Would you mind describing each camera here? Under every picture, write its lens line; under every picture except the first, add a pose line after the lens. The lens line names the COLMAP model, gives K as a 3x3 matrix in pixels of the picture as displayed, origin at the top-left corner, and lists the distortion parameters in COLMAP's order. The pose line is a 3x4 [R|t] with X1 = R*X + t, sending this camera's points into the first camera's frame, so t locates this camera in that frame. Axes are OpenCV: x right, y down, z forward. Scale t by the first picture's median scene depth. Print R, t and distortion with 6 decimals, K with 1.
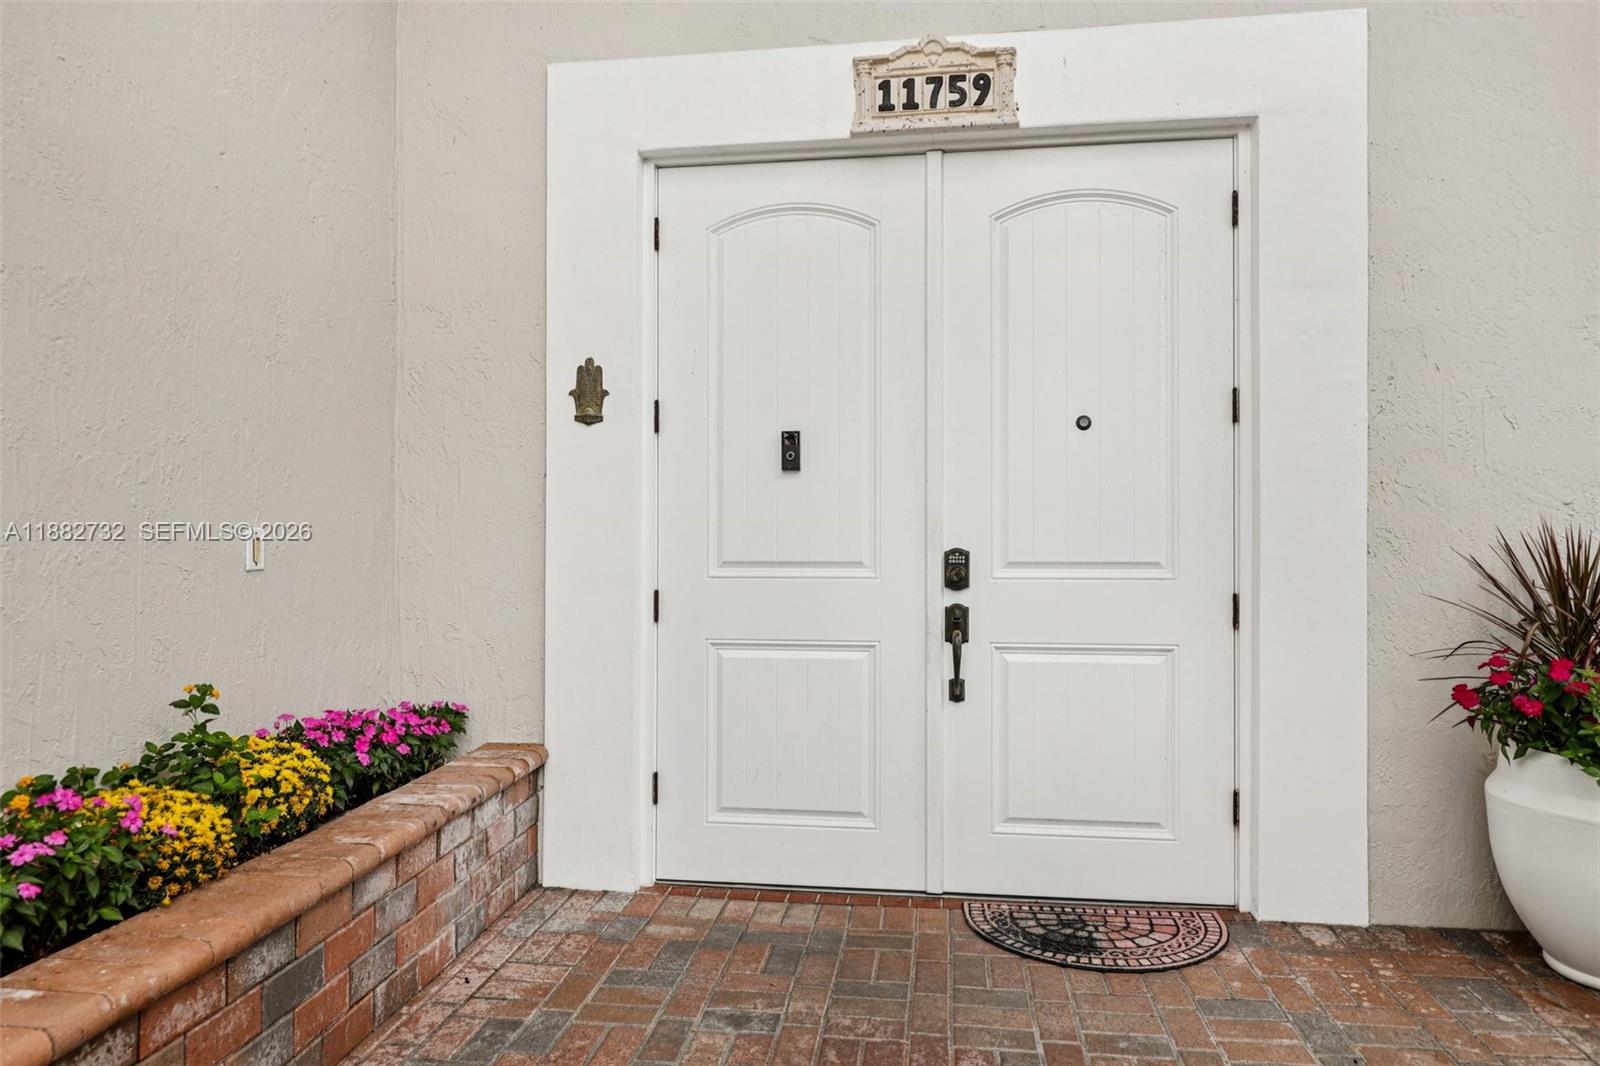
lens RADIAL K [[1031.8, 0, 800.7], [0, 1031.8, 528.4], [0, 0, 1]] dist [0.001861, 0.000652]
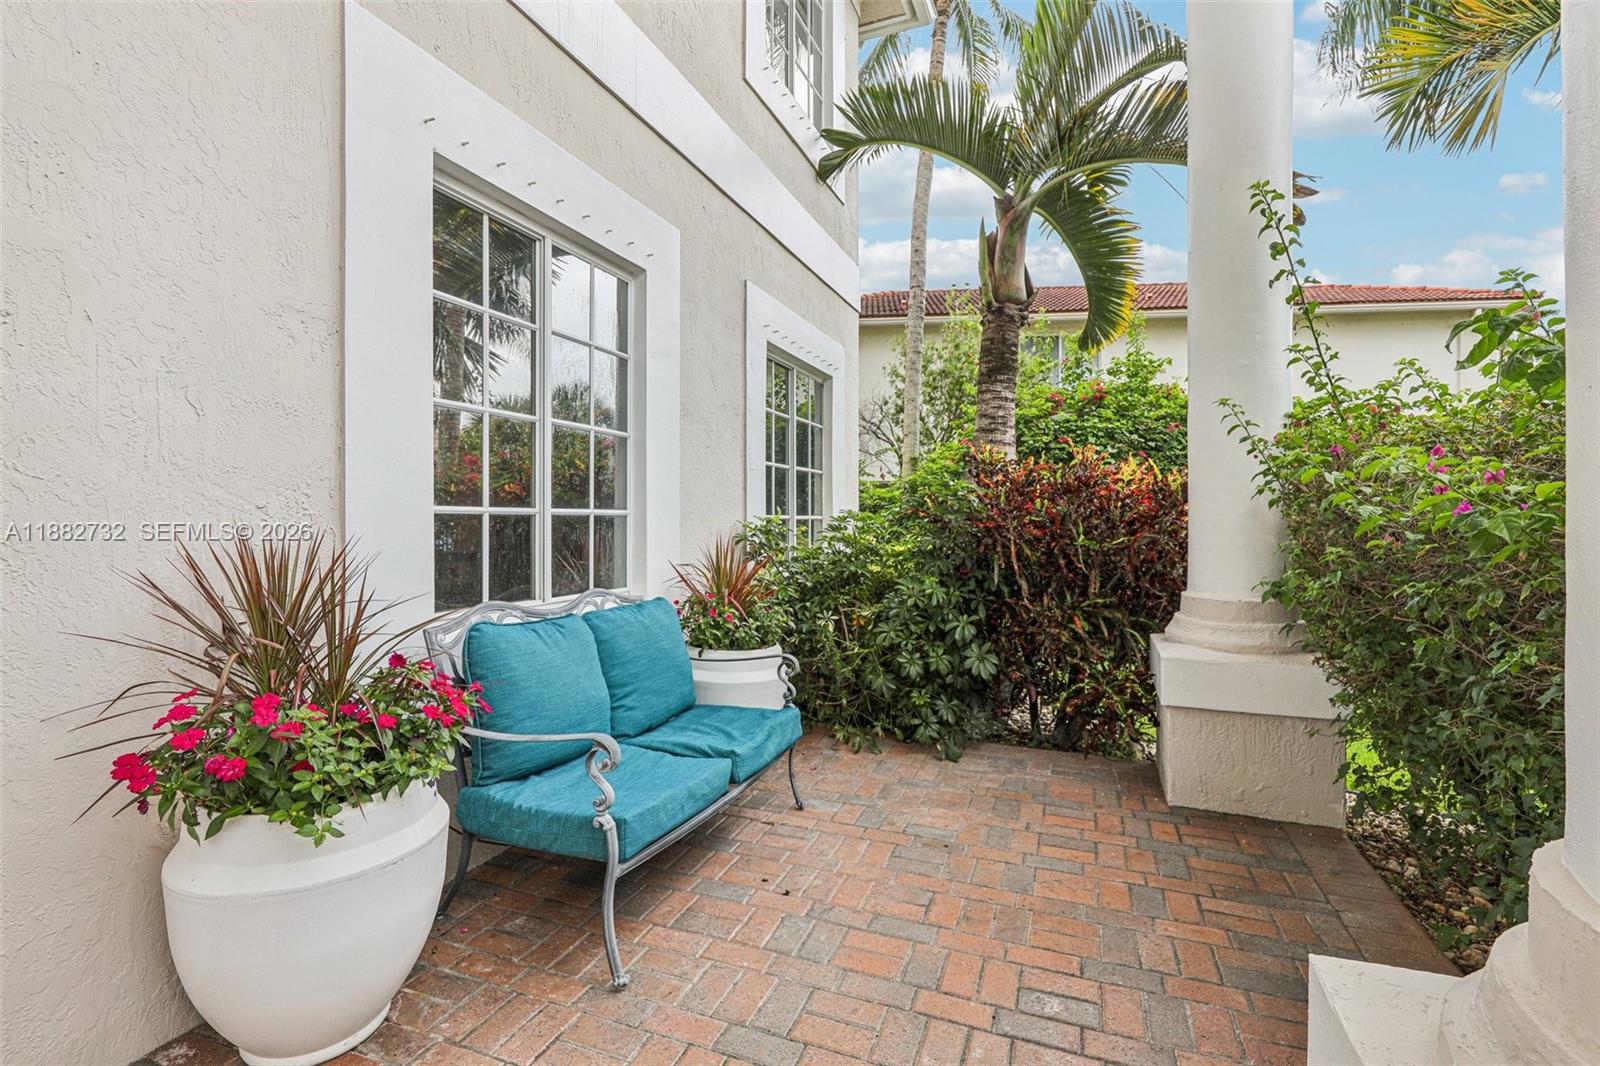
lens RADIAL K [[728.0, 0, 803.2], [0, 728.0, 527.4], [0, 0, 1]] dist [-0.002682, -0.000096]
pose [[0.243948, -0.000291, 0.969788, 0.265216], [0.000761, 1.000000, 0.000109, -0.007145], [-0.969788, 0.000712, 0.243948, 0.421106]]
